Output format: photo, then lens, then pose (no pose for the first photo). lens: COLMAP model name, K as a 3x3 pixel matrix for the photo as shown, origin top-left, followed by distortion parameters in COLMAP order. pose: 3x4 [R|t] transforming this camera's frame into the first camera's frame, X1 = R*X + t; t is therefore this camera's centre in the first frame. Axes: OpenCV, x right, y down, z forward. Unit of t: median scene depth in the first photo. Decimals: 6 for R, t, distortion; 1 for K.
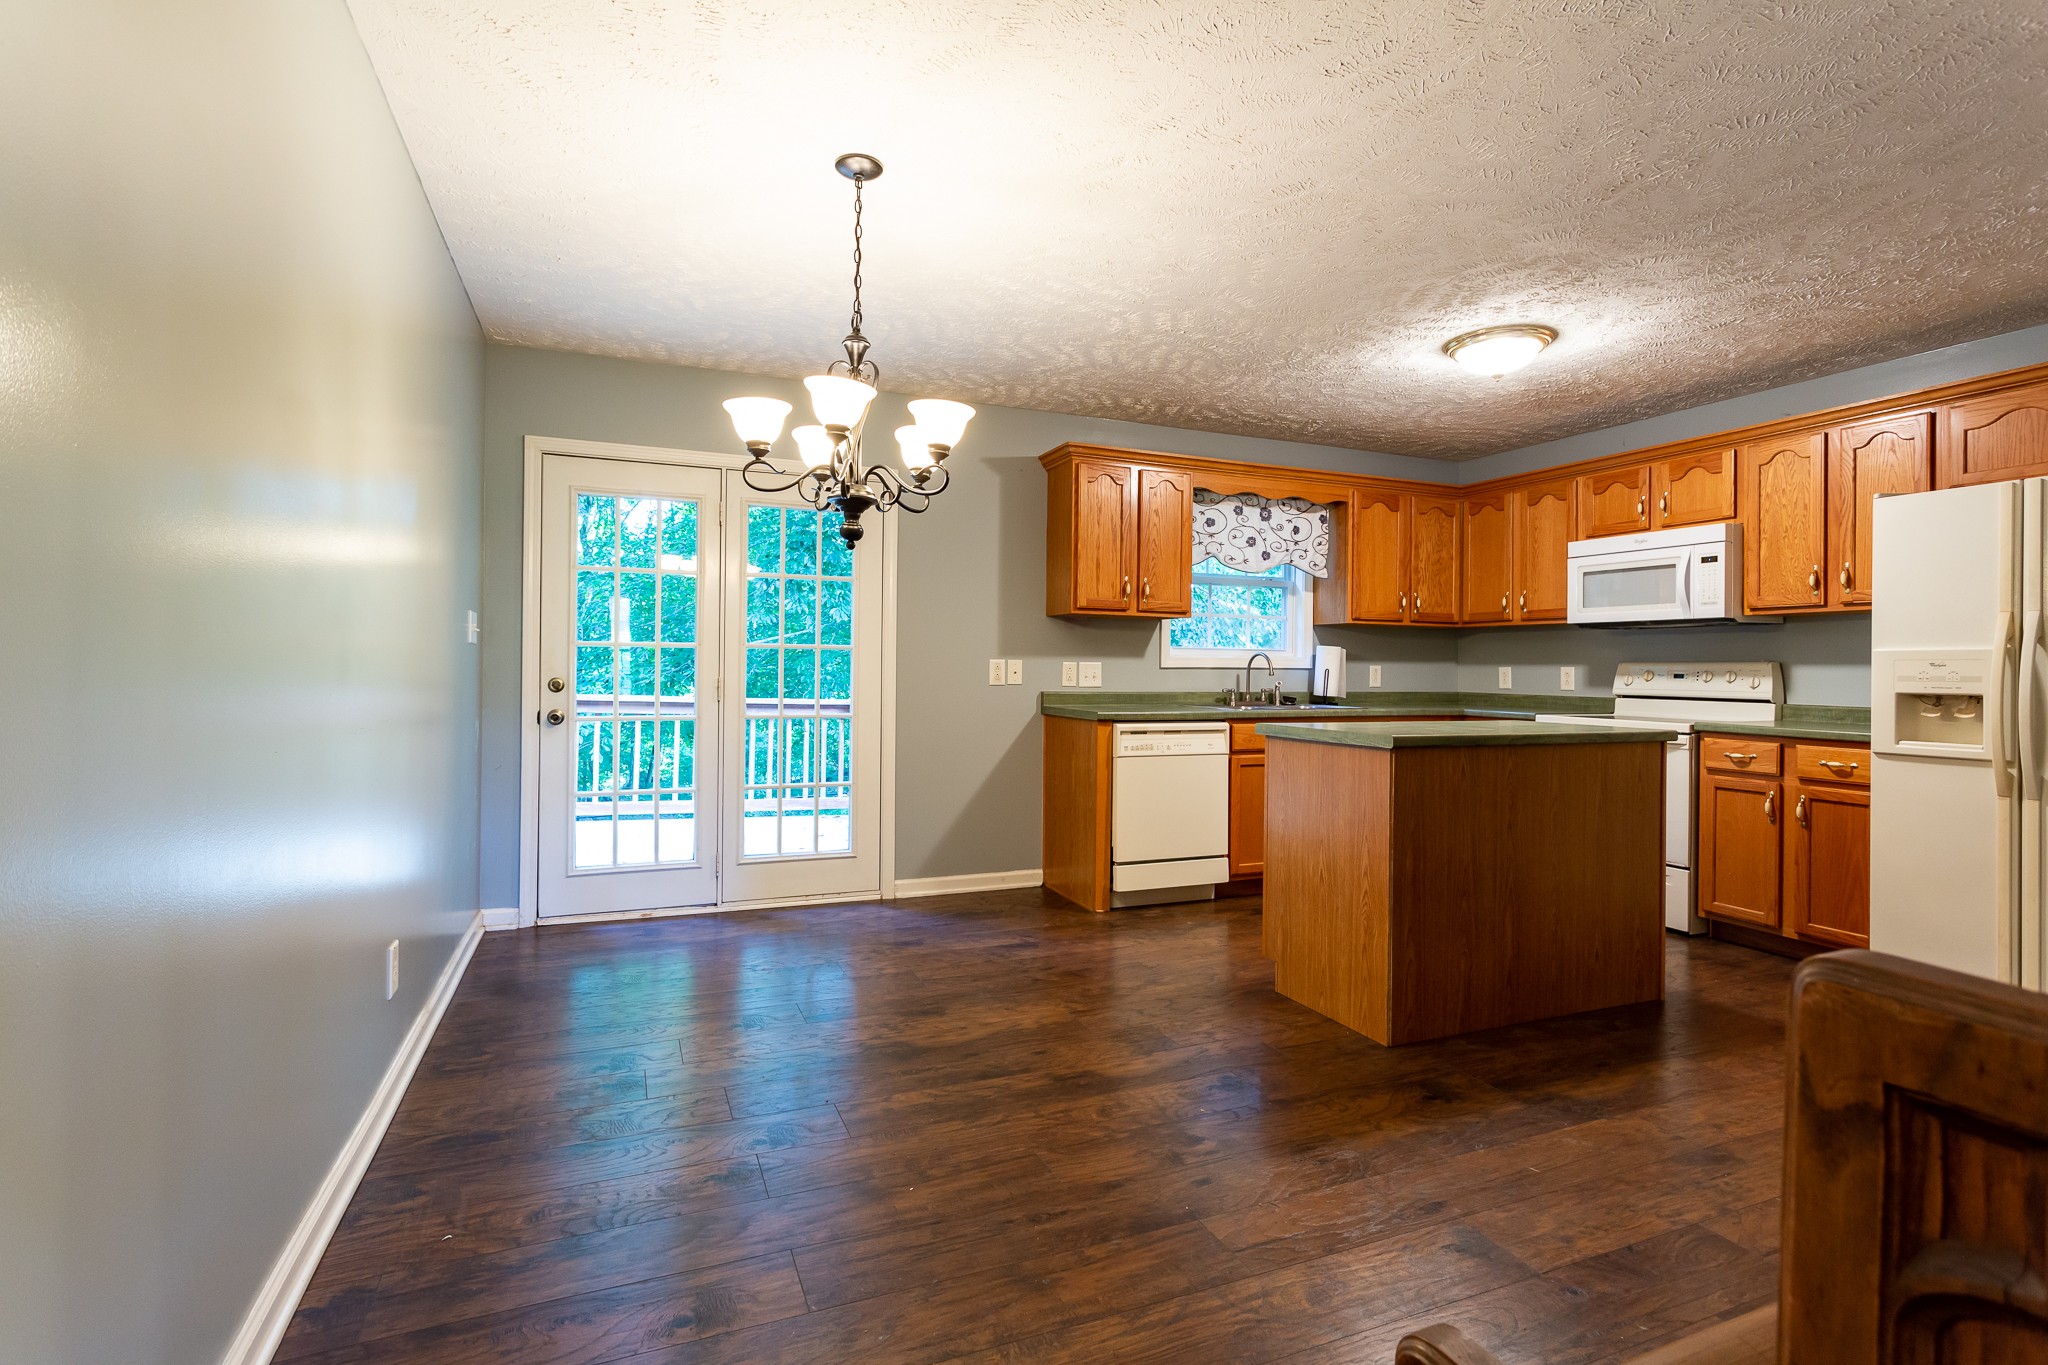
lens RADIAL K [[964.8, 0, 1022.7], [0, 964.8, 666.4], [0, 0, 1]] dist [0.002382, 0.002260]
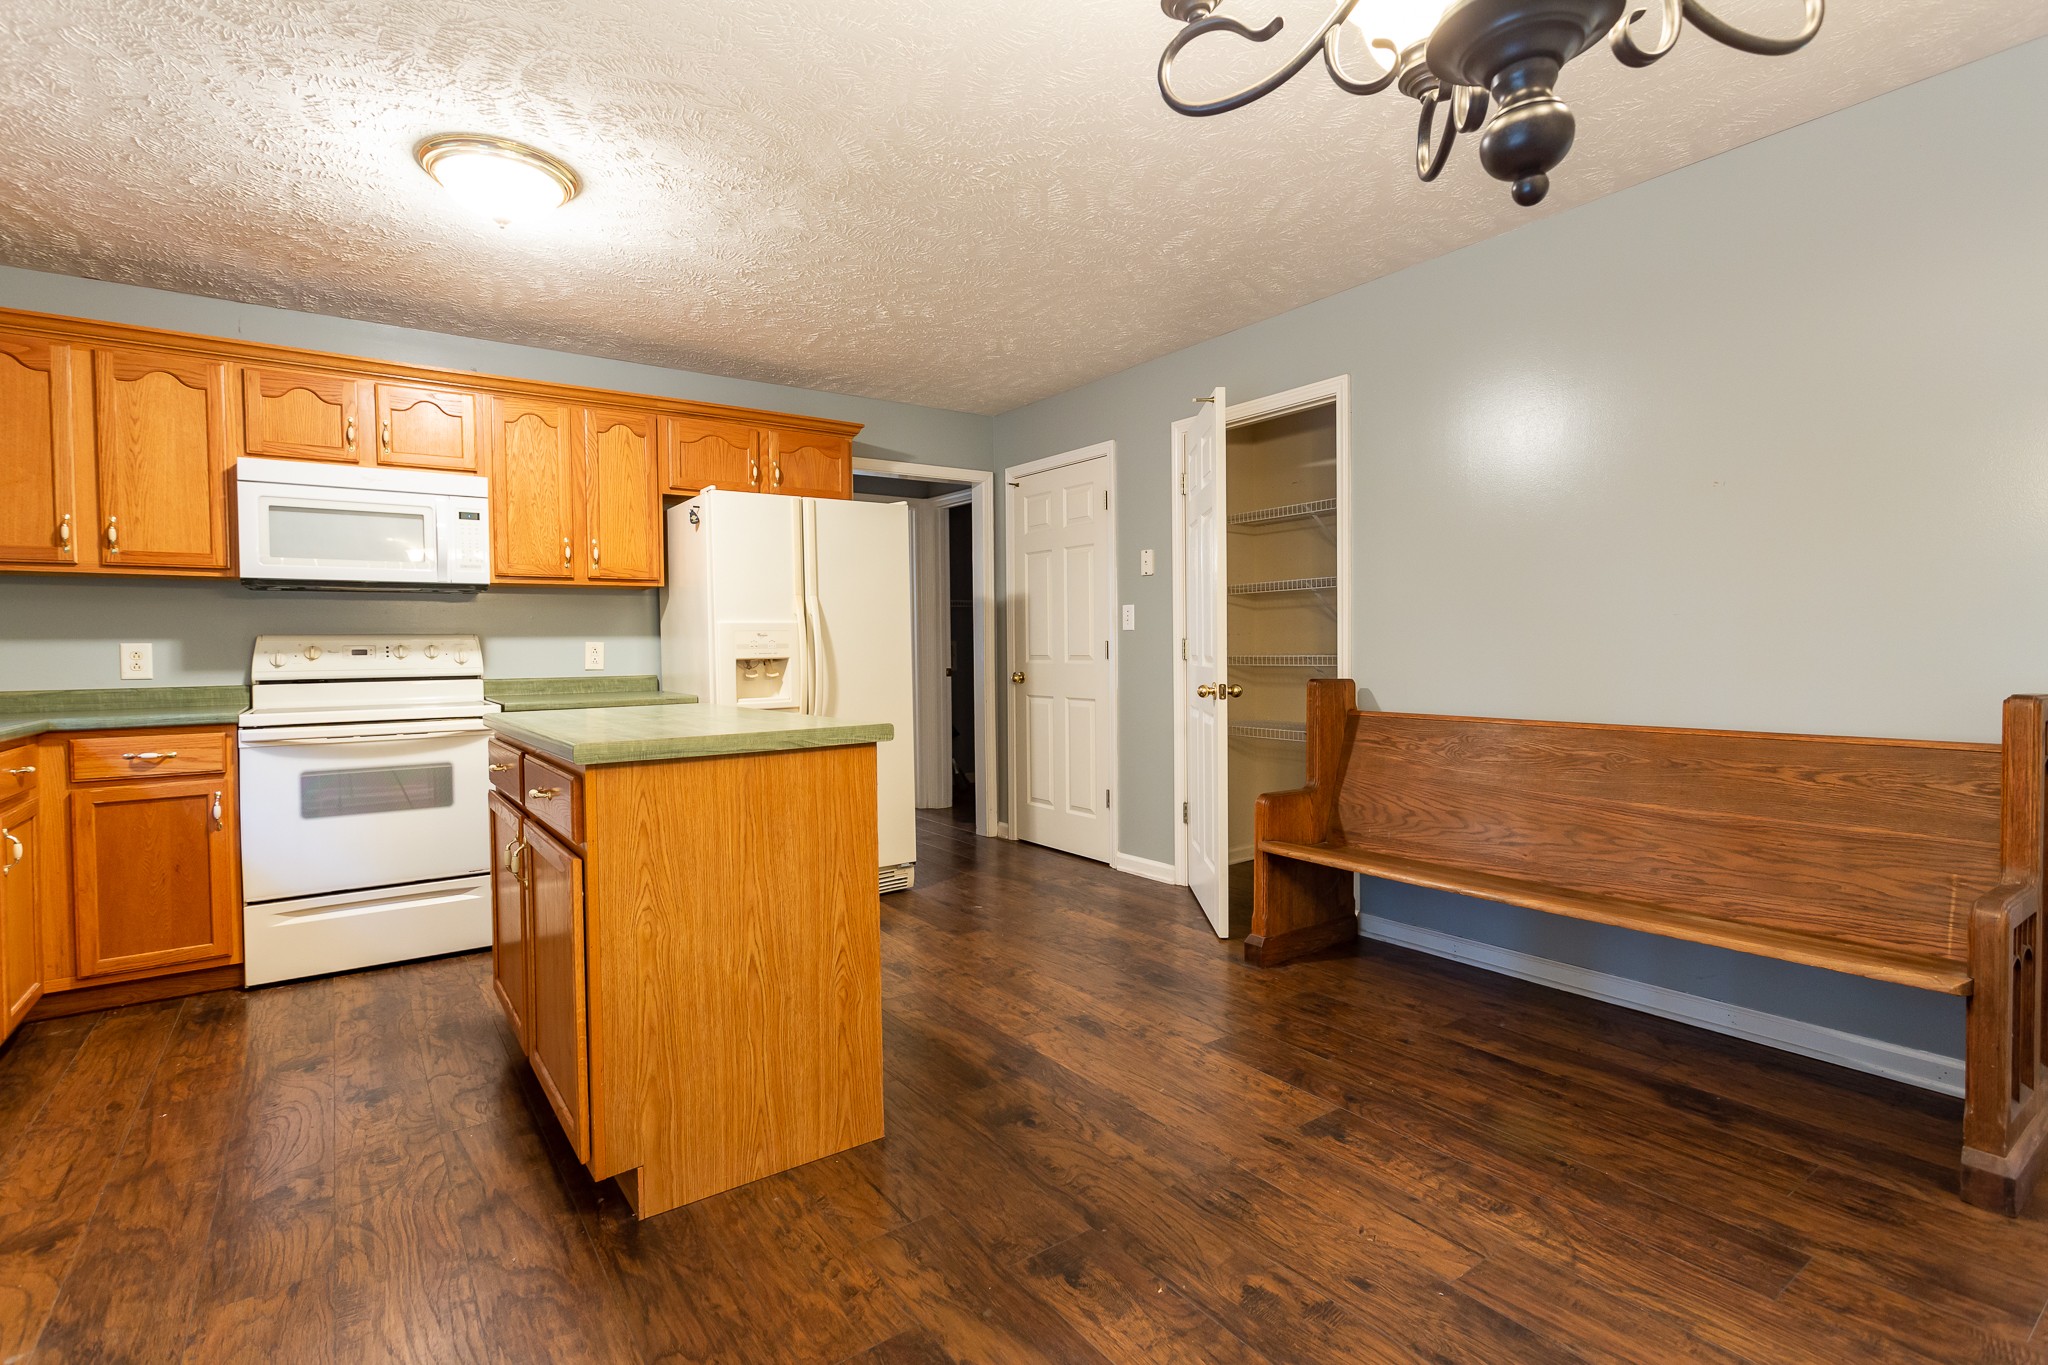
lens RADIAL K [[964.8, 0, 1019.8], [0, 964.8, 667.1], [0, 0, 1]] dist [0.002382, 0.002260]
pose [[-0.215638, -0.028165, 0.976067, -0.266926], [0.010366, 0.999462, 0.031131, 0.003673], [-0.976418, 0.016830, -0.215230, 0.757195]]
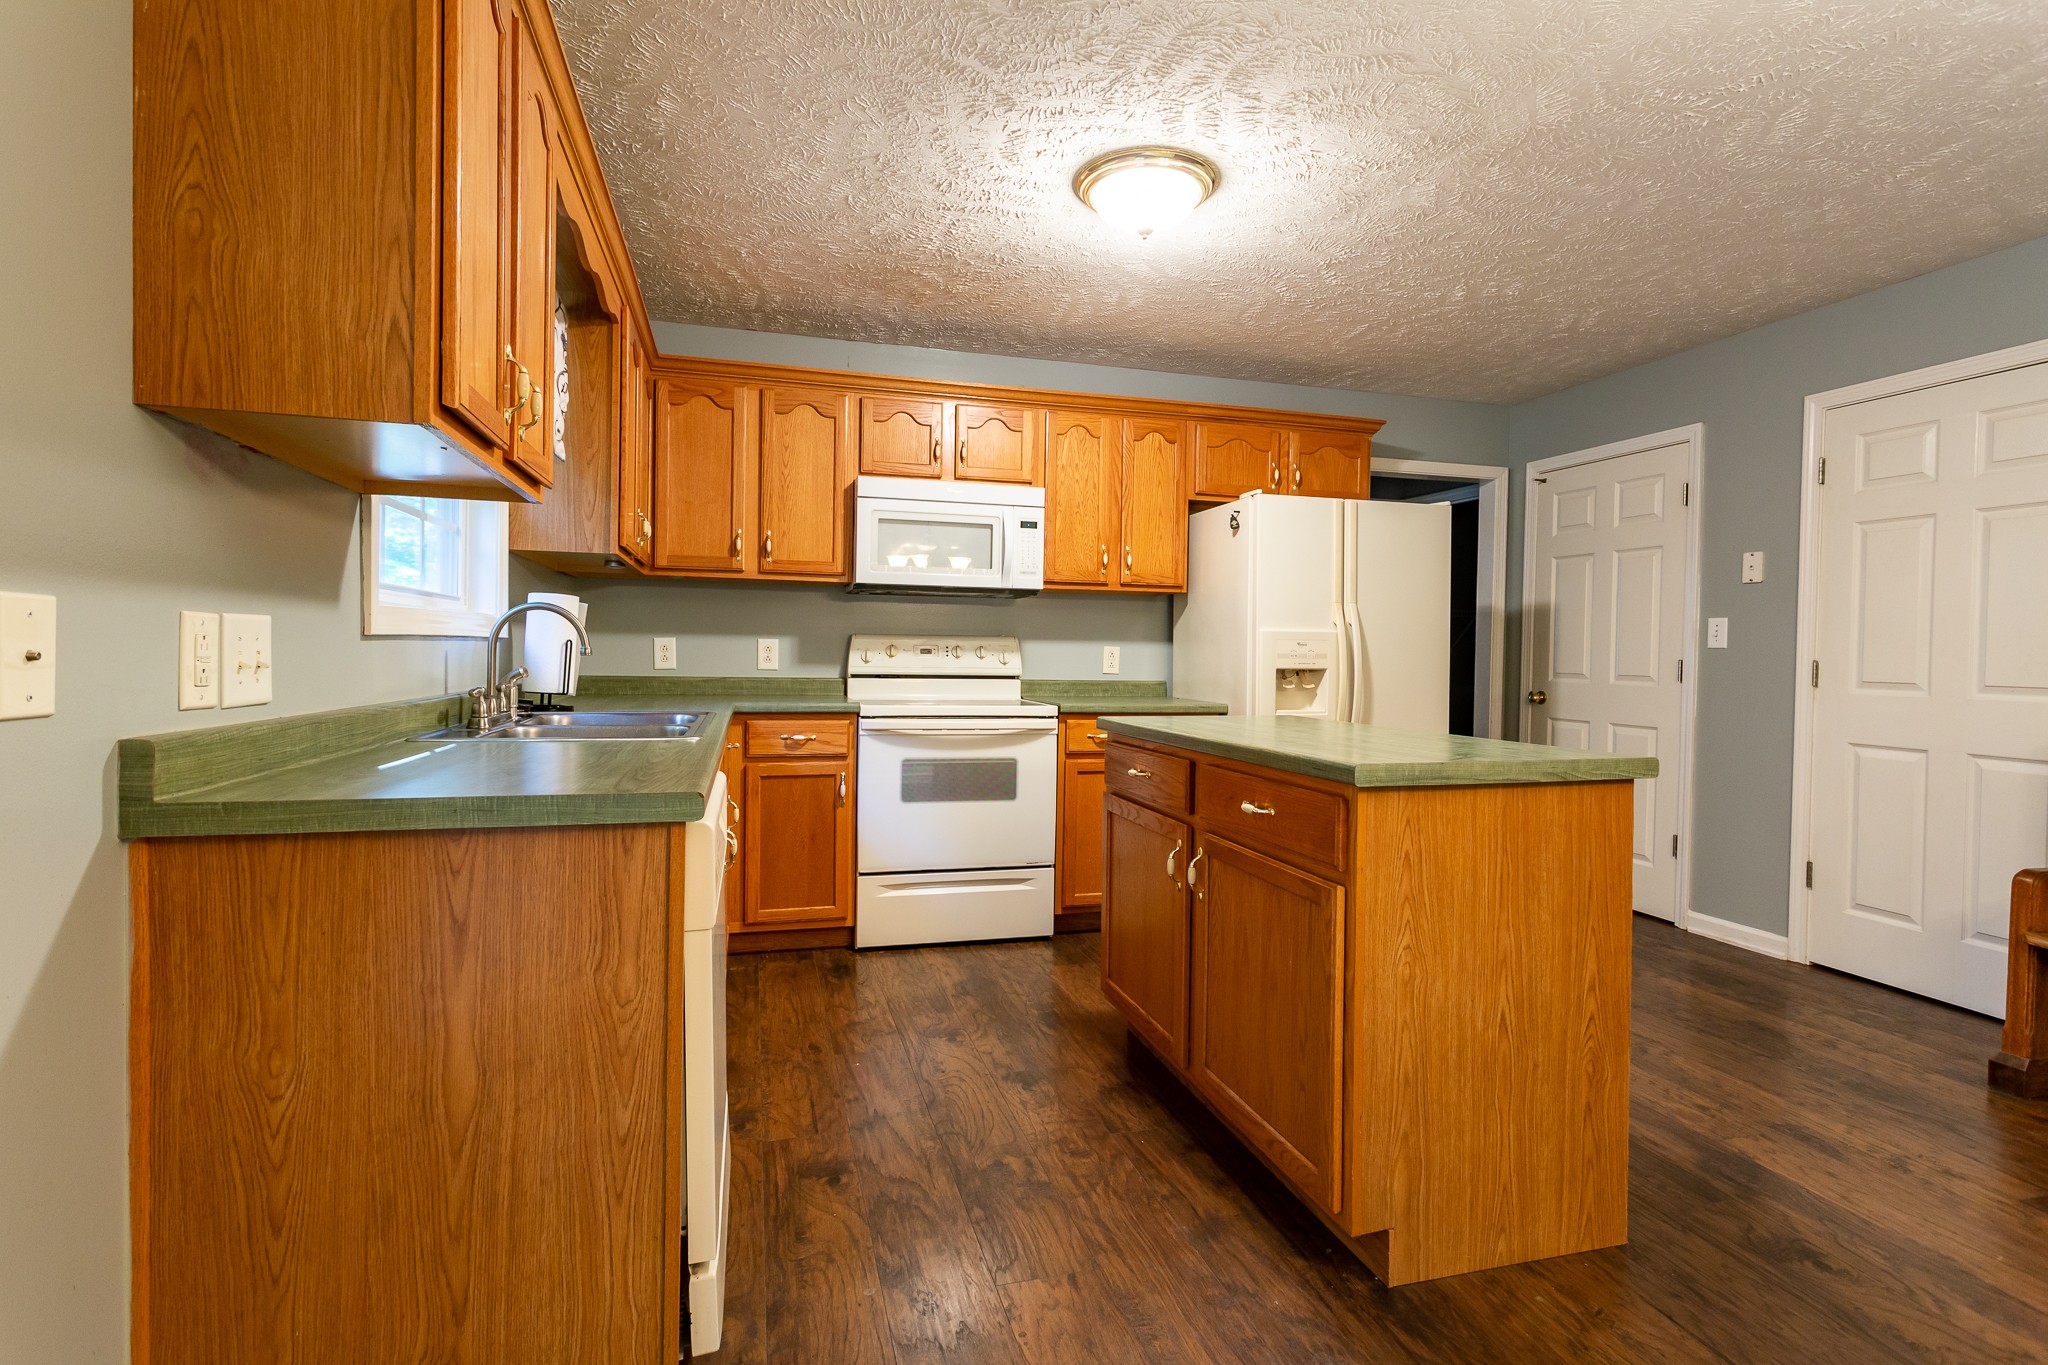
lens RADIAL K [[964.8, 0, 1023.9], [0, 964.8, 667.1], [0, 0, 1]] dist [0.002382, 0.002260]
pose [[0.127360, -0.023942, 0.991568, -0.216915], [-0.014336, 0.999560, 0.025976, 0.000653], [-0.991753, -0.017523, 0.126961, 0.950832]]
